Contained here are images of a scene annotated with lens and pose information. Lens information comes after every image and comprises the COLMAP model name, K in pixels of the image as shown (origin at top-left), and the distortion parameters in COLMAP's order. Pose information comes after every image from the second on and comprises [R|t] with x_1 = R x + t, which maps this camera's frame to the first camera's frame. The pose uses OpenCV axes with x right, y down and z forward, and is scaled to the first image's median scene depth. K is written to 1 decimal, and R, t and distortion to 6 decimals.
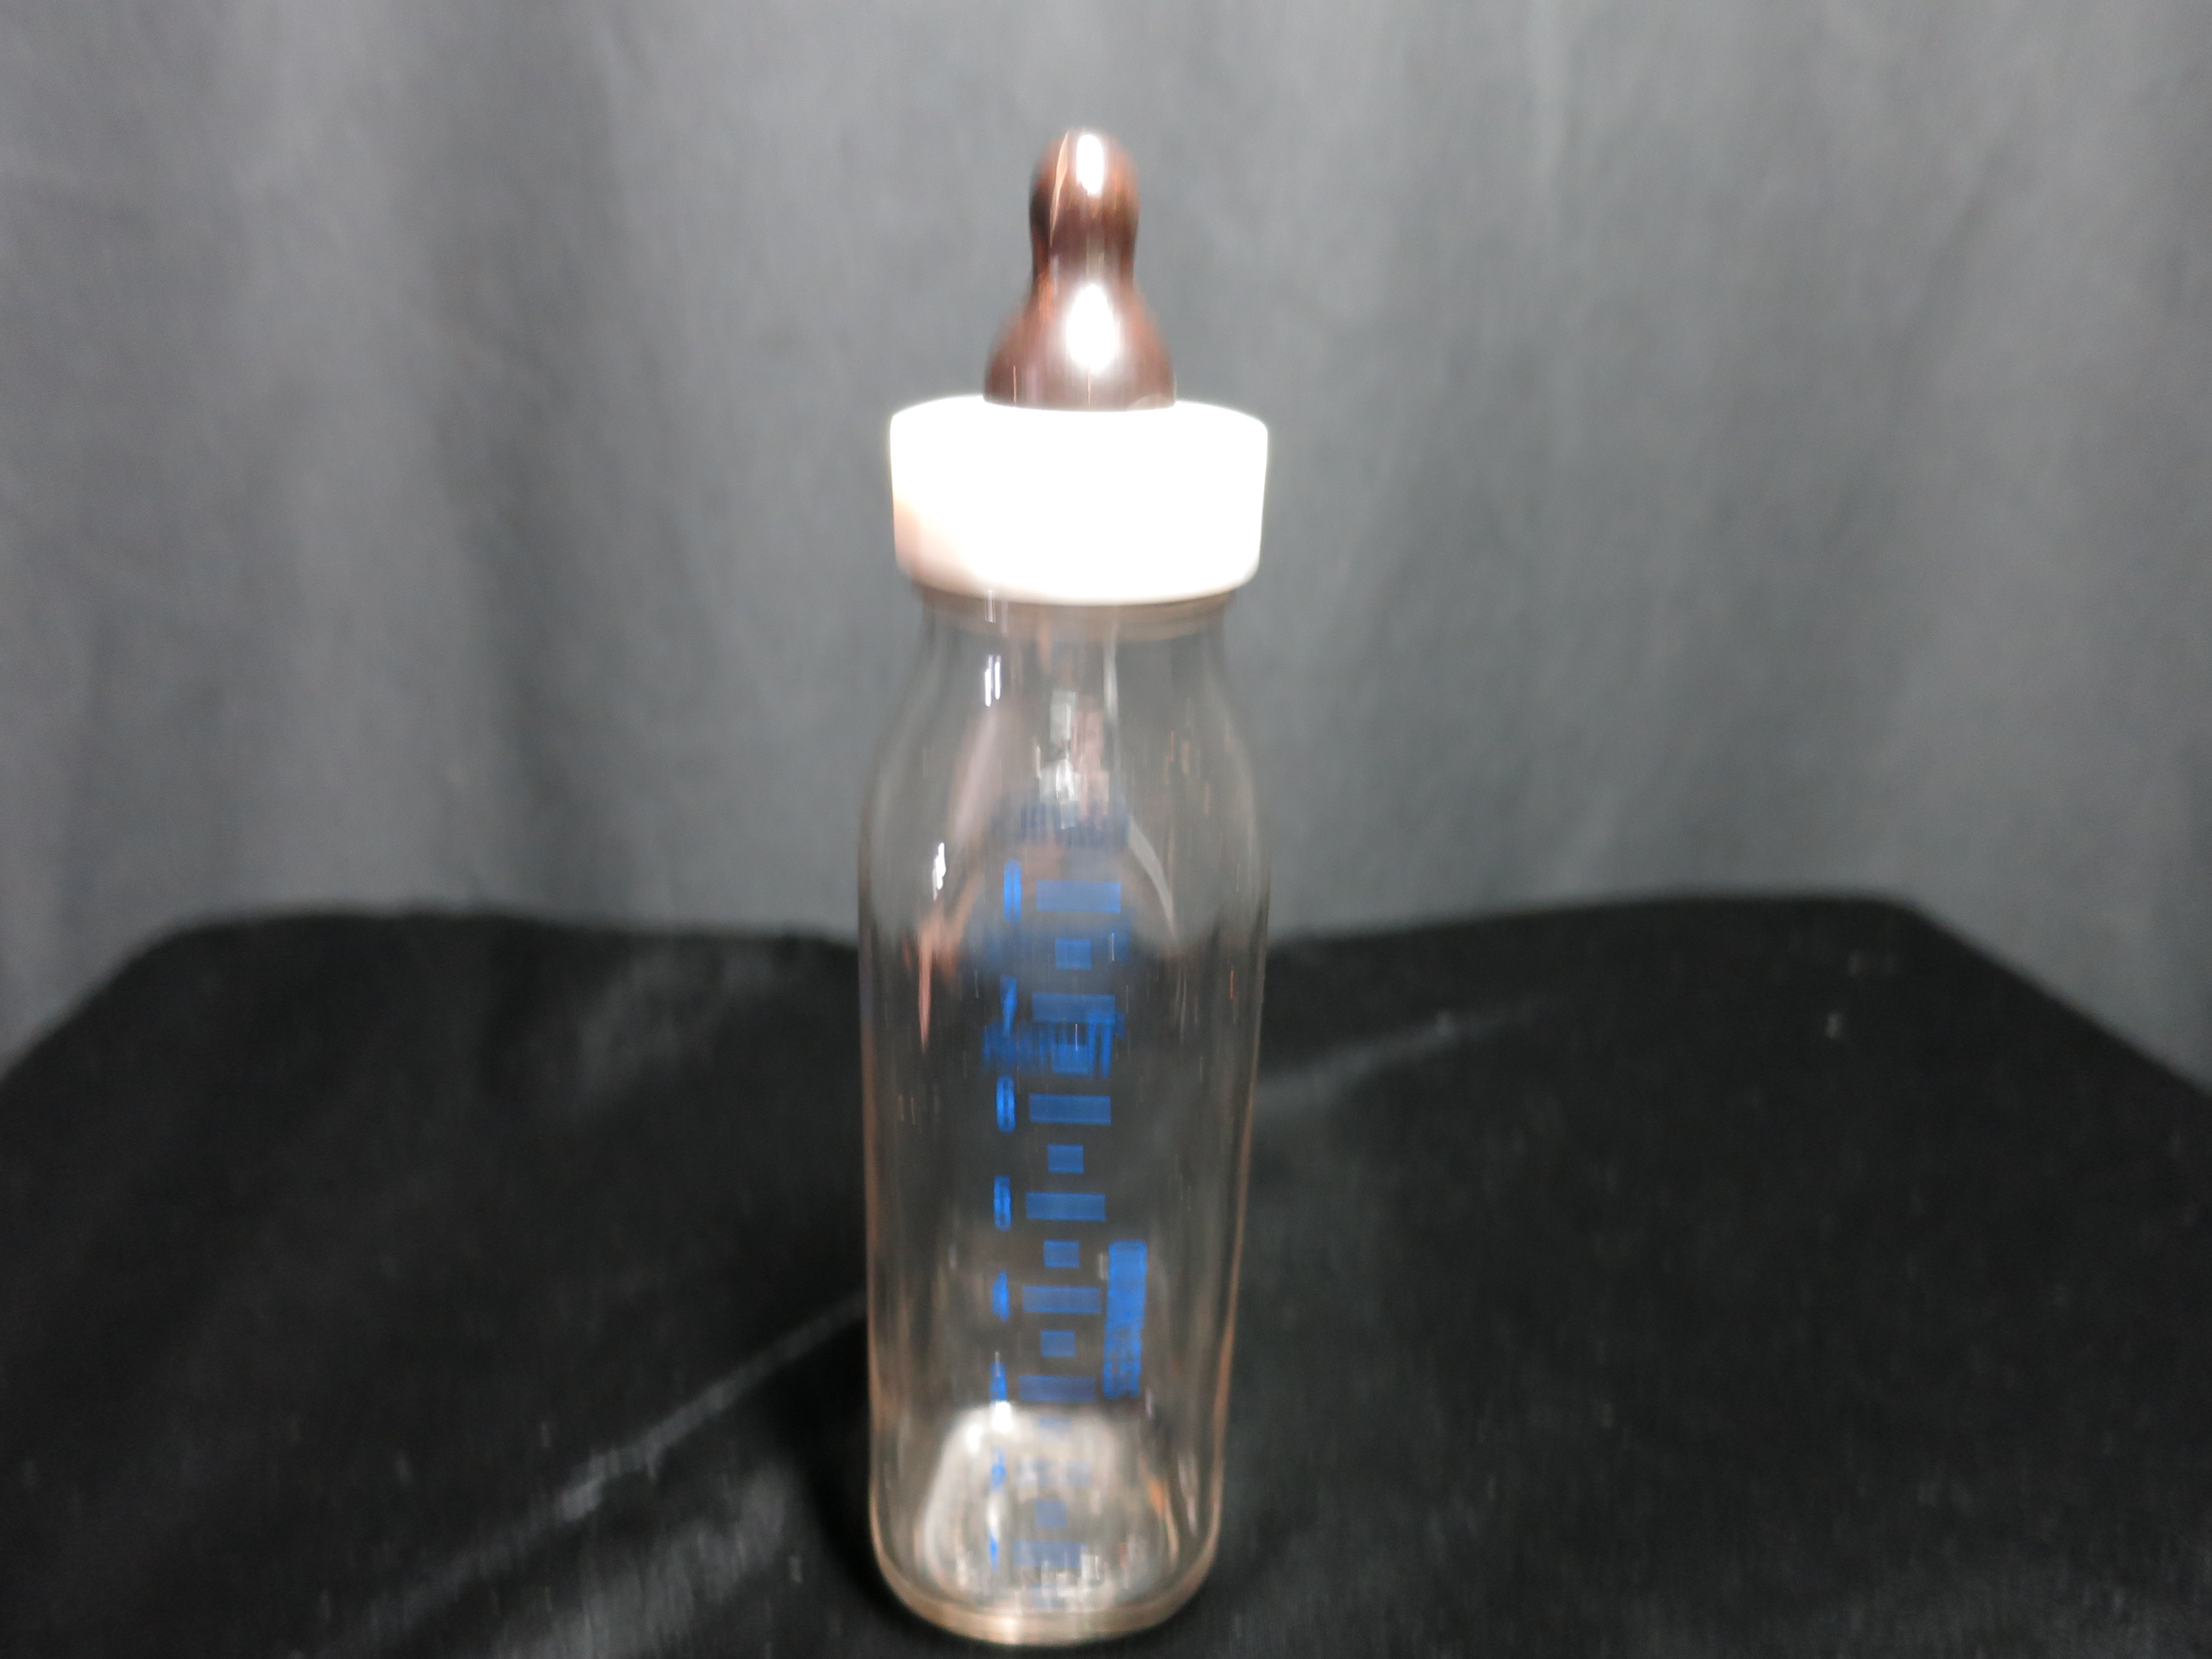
lens RADIAL K [[1530.6, 0, 1118.1], [0, 1530.6, 823.9], [0, 0, 1]] dist [-0.031297, -0.006533]
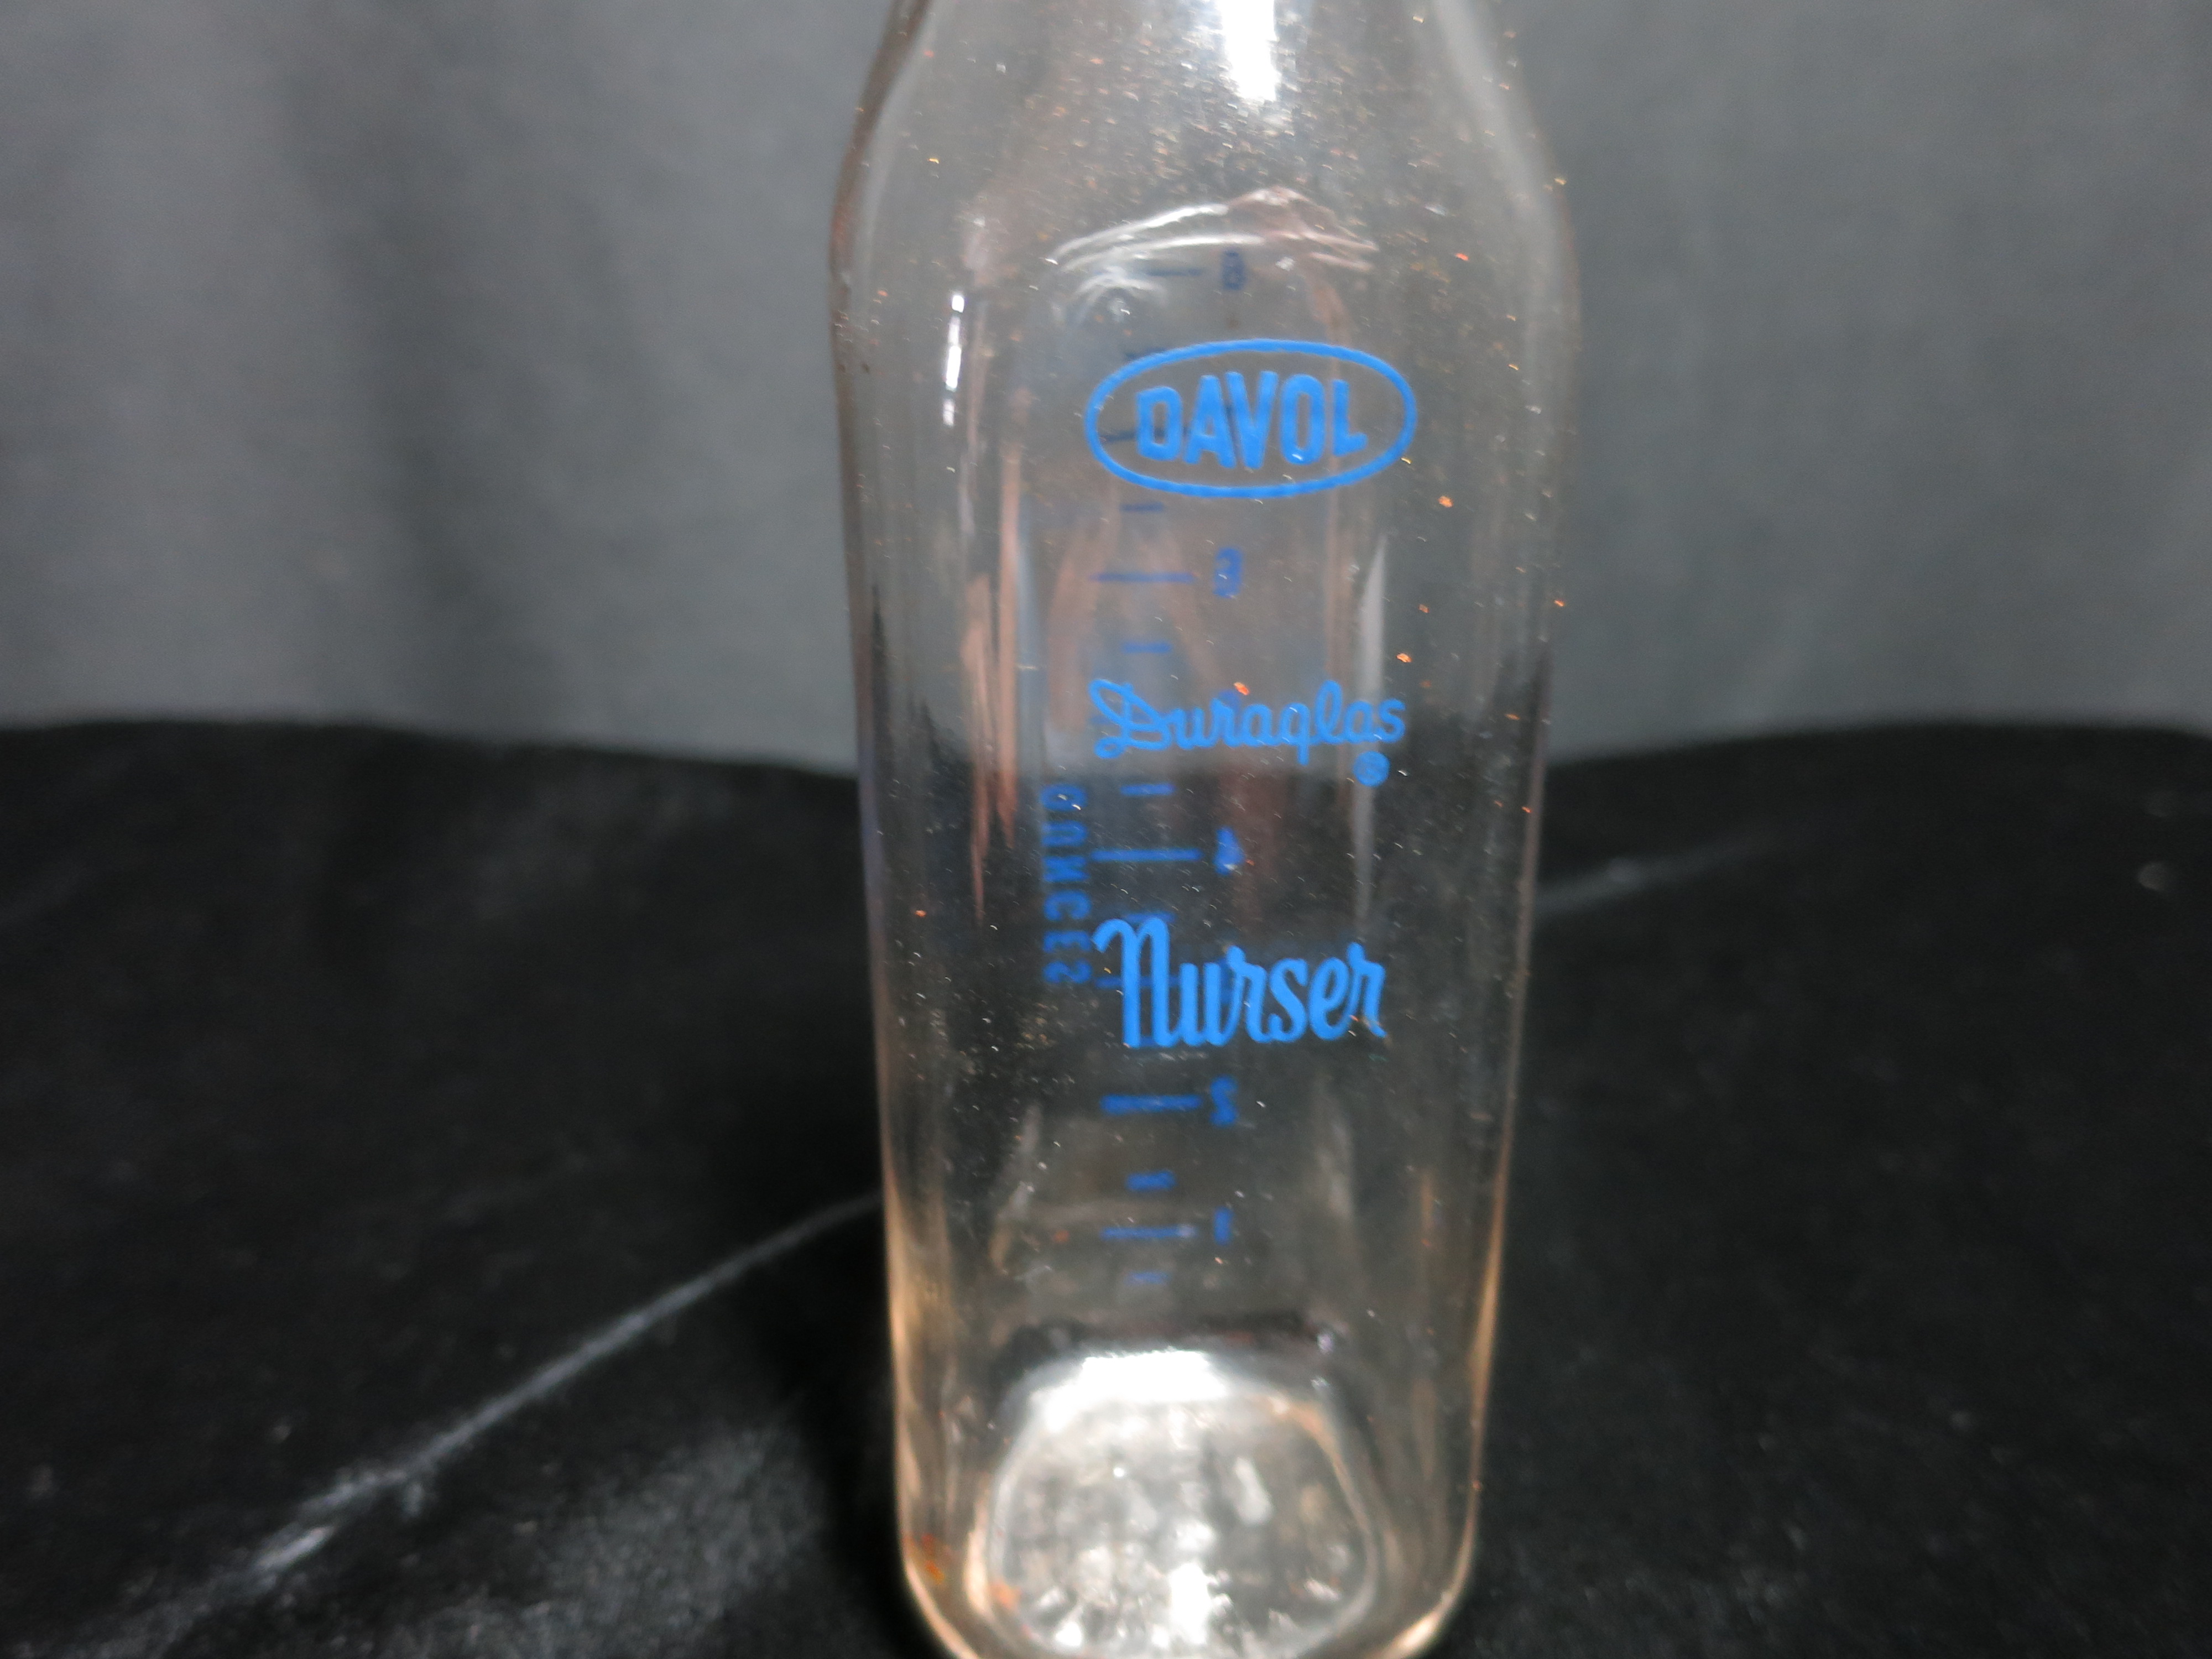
lens RADIAL K [[1530.6, 0, 1100.9], [0, 1530.6, 841.1], [0, 0, 1]] dist [-0.031297, -0.006533]
pose [[0.999583, -0.001232, -0.028857, -0.019910], [0.002288, 0.999328, 0.036578, 0.086725], [0.028792, -0.036628, 0.998914, 0.249079]]
